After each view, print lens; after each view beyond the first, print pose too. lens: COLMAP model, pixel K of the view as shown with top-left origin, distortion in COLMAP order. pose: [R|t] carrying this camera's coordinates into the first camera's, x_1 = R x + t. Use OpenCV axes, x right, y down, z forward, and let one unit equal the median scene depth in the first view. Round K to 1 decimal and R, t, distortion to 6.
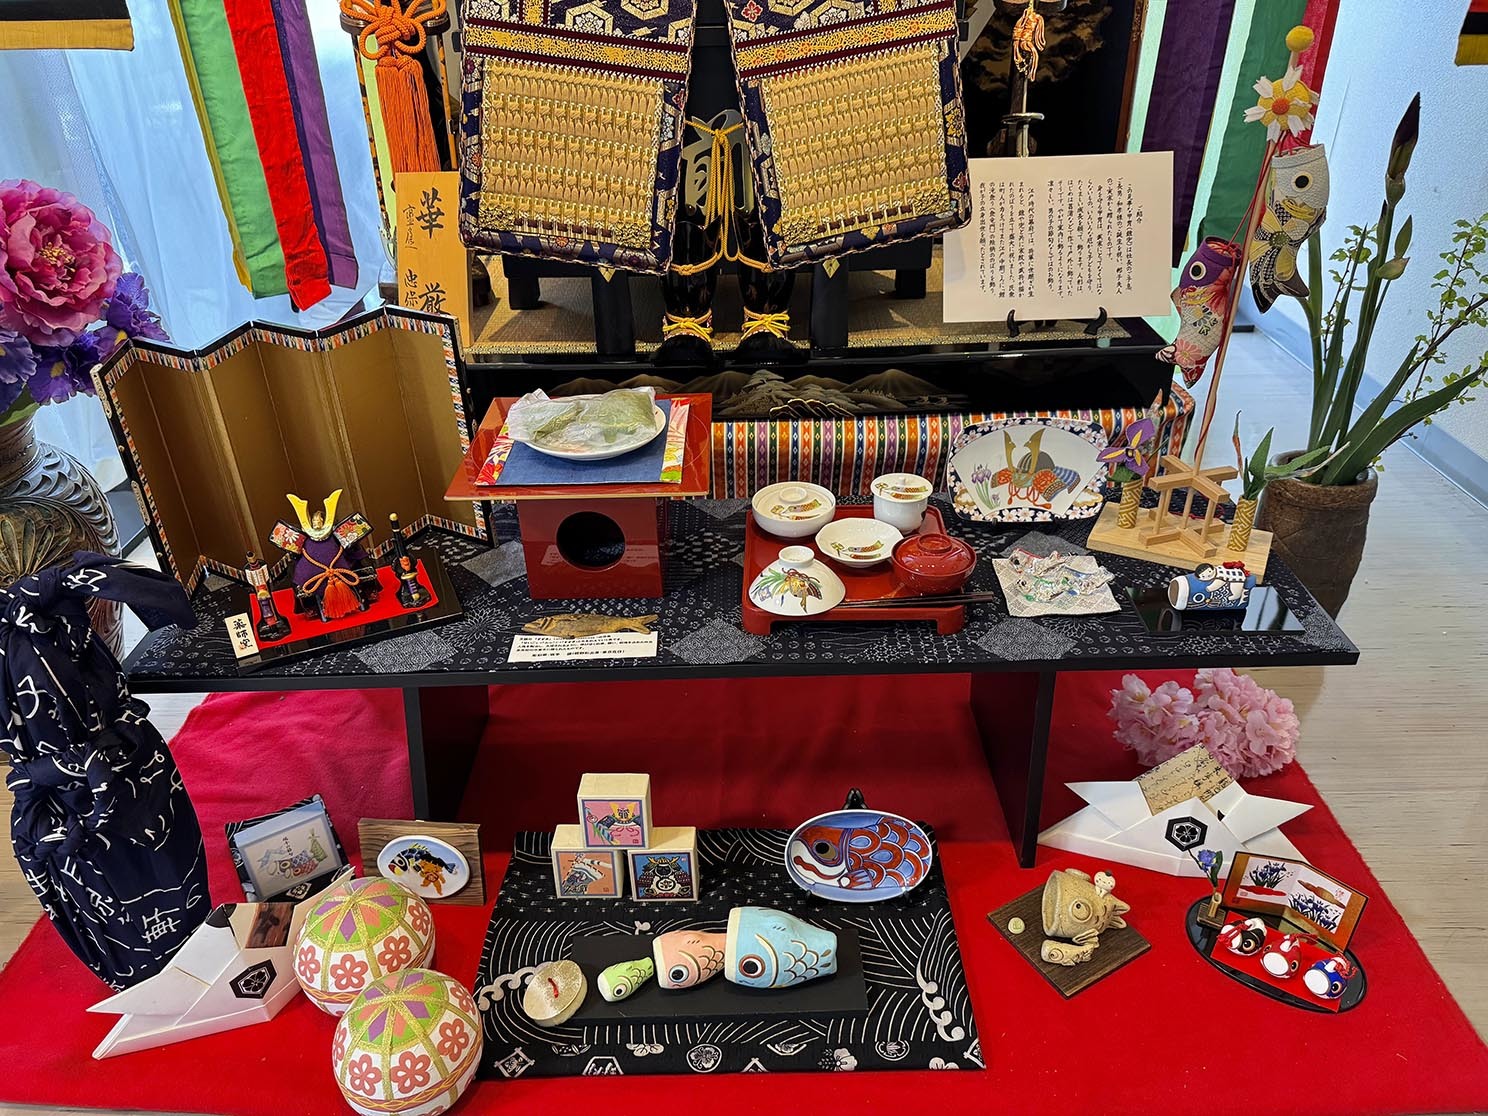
lens RADIAL K [[1044.1, 0, 751.8], [0, 1044.1, 563.8], [0, 0, 1]] dist [0.078652, -0.113797]
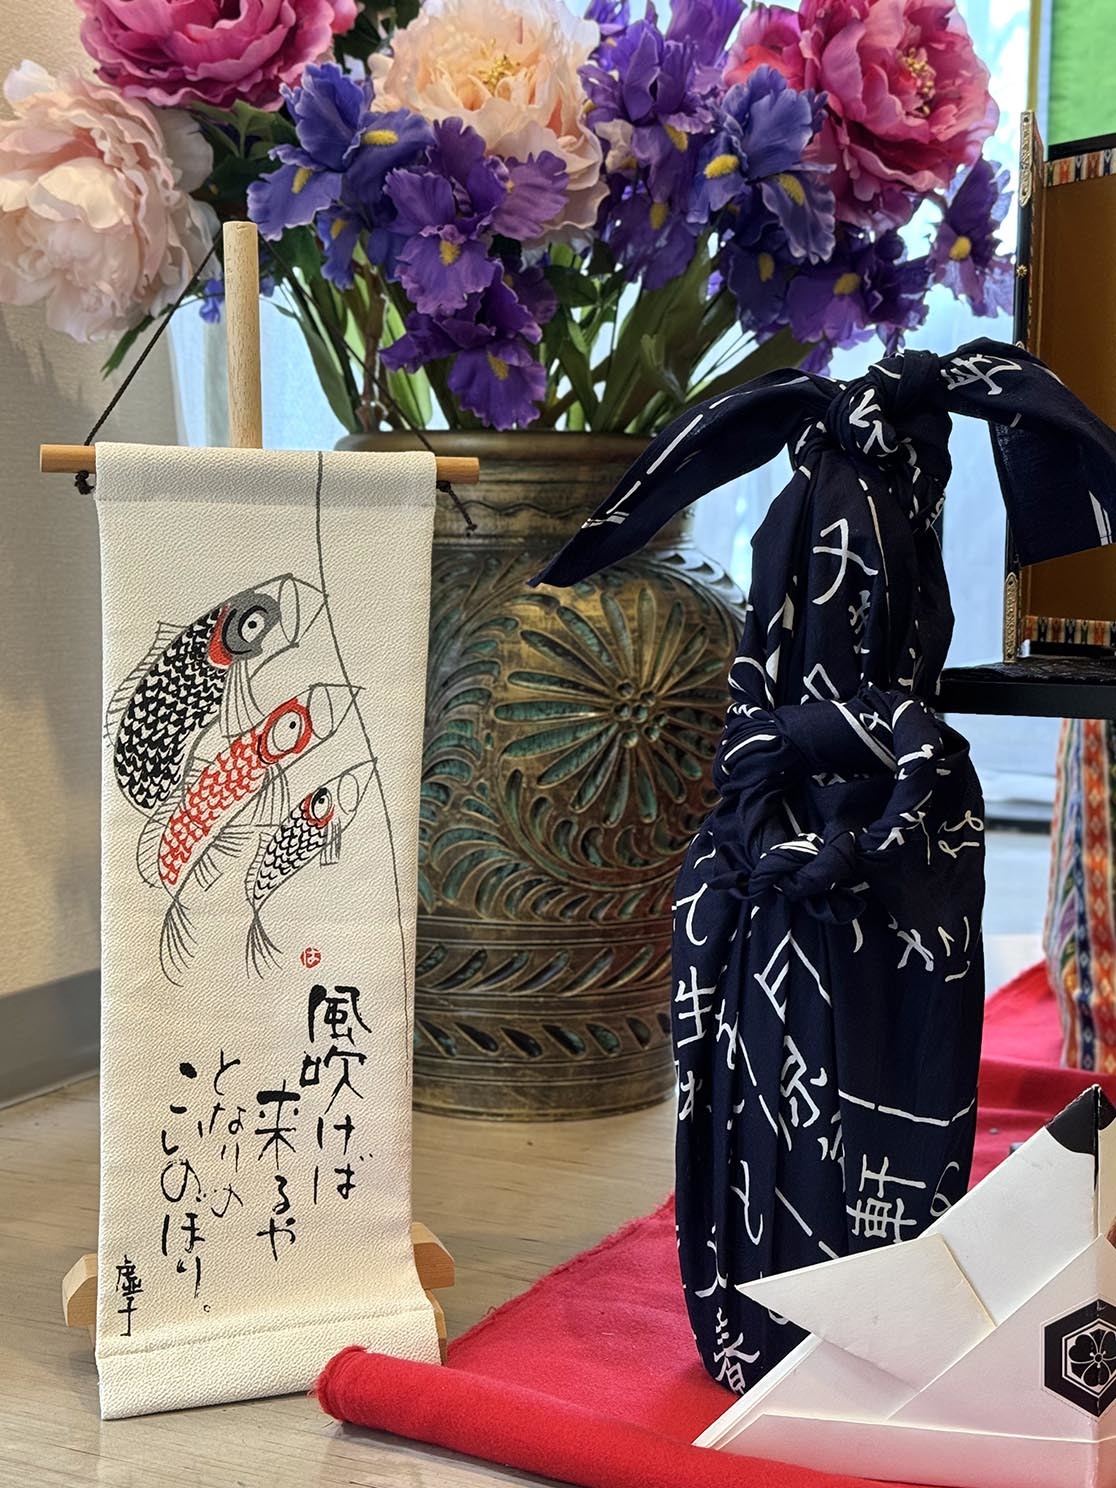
lens RADIAL K [[2255.4, 0, 558.0], [0, 2255.4, 744.0], [0, 0, 1]] dist [0.130230, 0.007992]
pose [[0.894616, 0.063645, -0.442281, -0.242280], [-0.248728, 0.893211, -0.374577, 0.494867], [0.371210, 0.445110, 0.814911, 0.080264]]
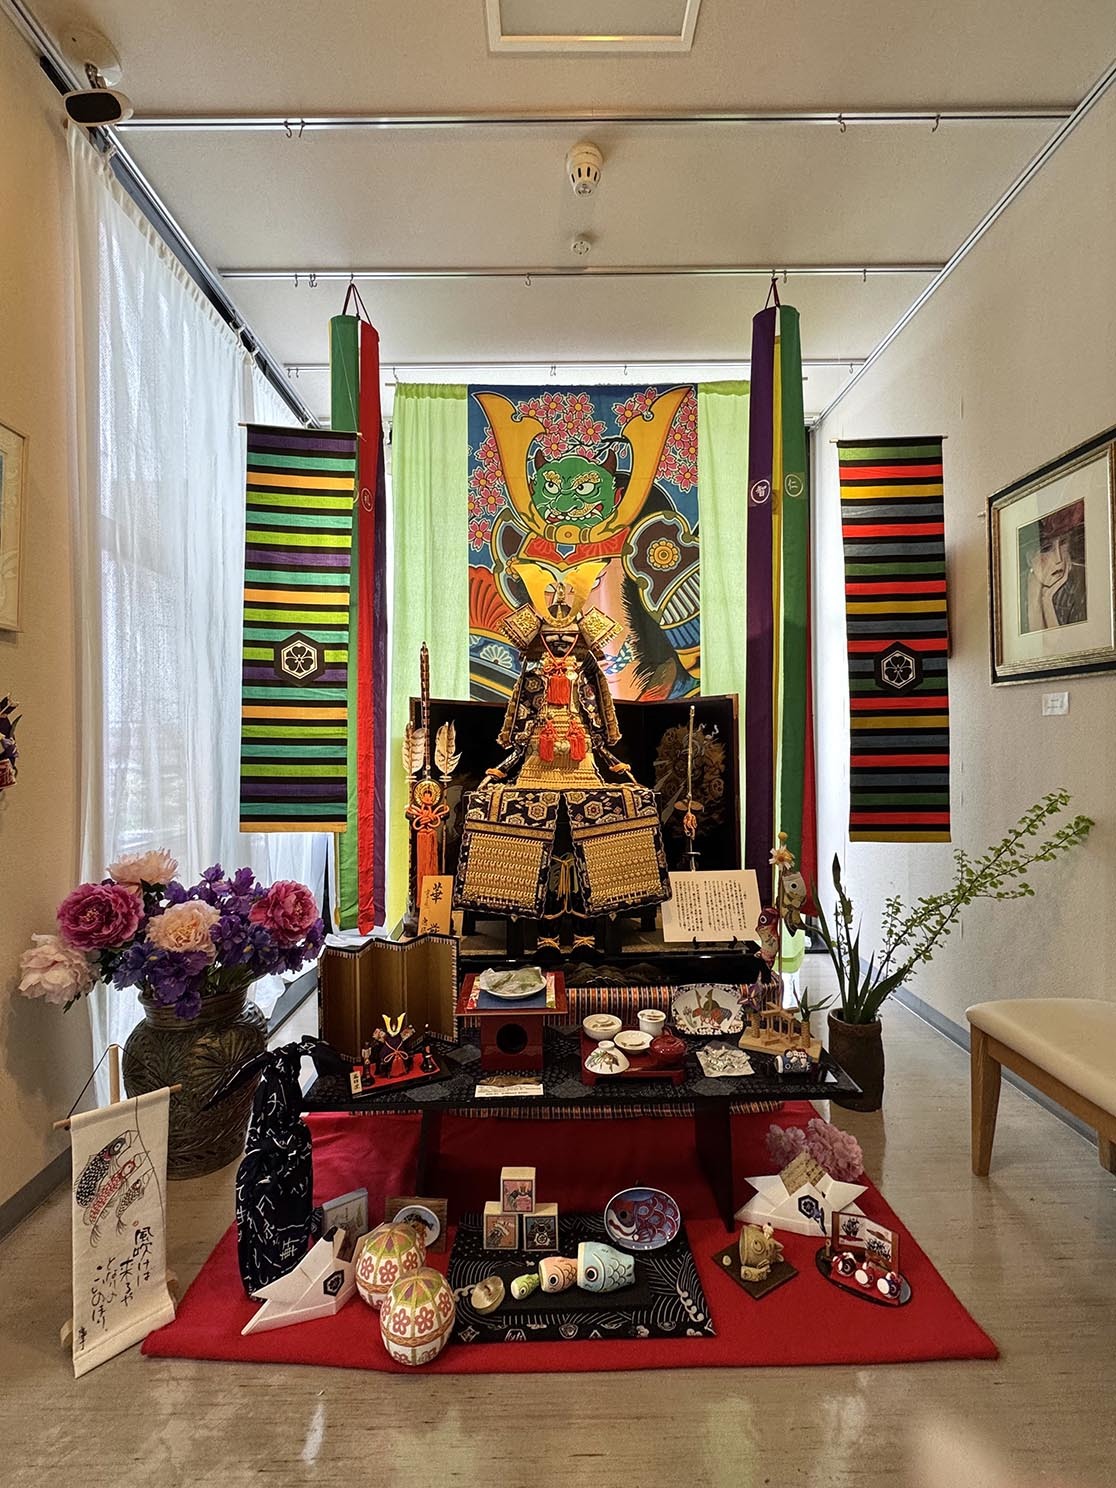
lens RADIAL K [[661.4, 0, 553.9], [0, 661.4, 745.7], [0, 0, 1]] dist [0.000288, 0.000487]
pose [[0.999933, 0.008169, 0.008160, -0.076086], [-0.002951, 0.864072, -0.503360, 0.134034], [-0.011163, 0.503302, 0.864039, -0.474790]]
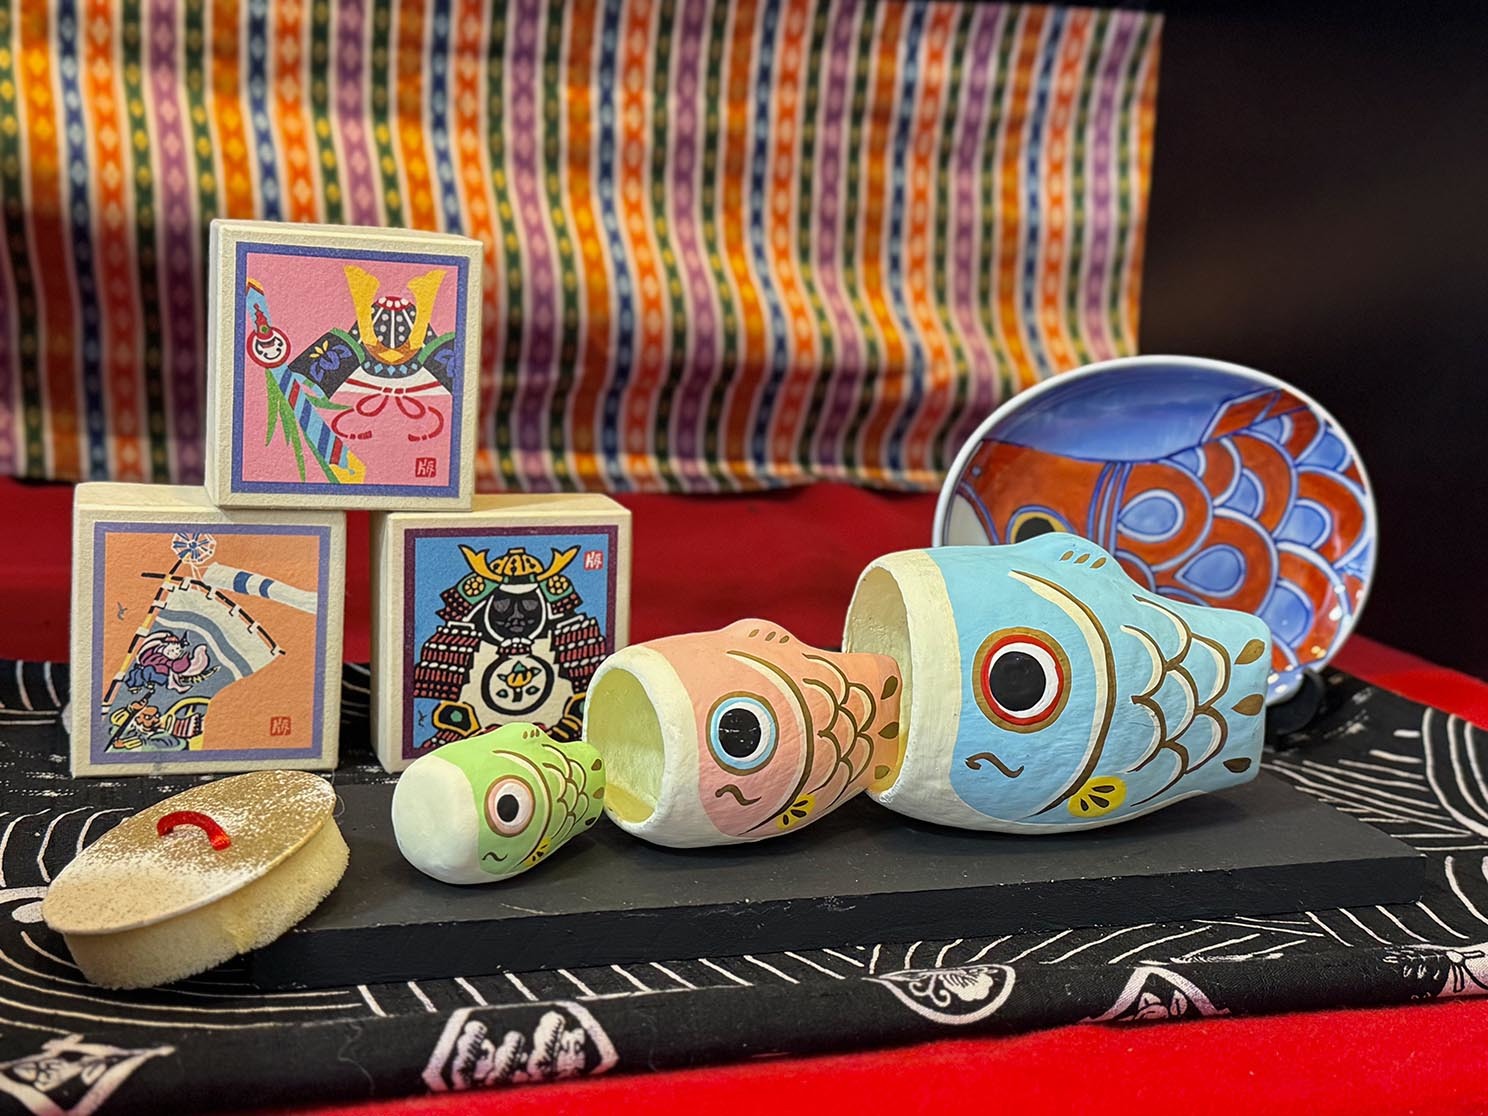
lens RADIAL K [[2082.4, 0, 744.0], [0, 2082.4, 558.0], [0, 0, 1]] dist [0.100914, -0.009093]
pose [[0.940549, 0.013112, 0.339405, -0.203985], [0.104501, 0.939615, -0.325889, 0.445100], [-0.323183, 0.341983, 0.882383, 0.493413]]
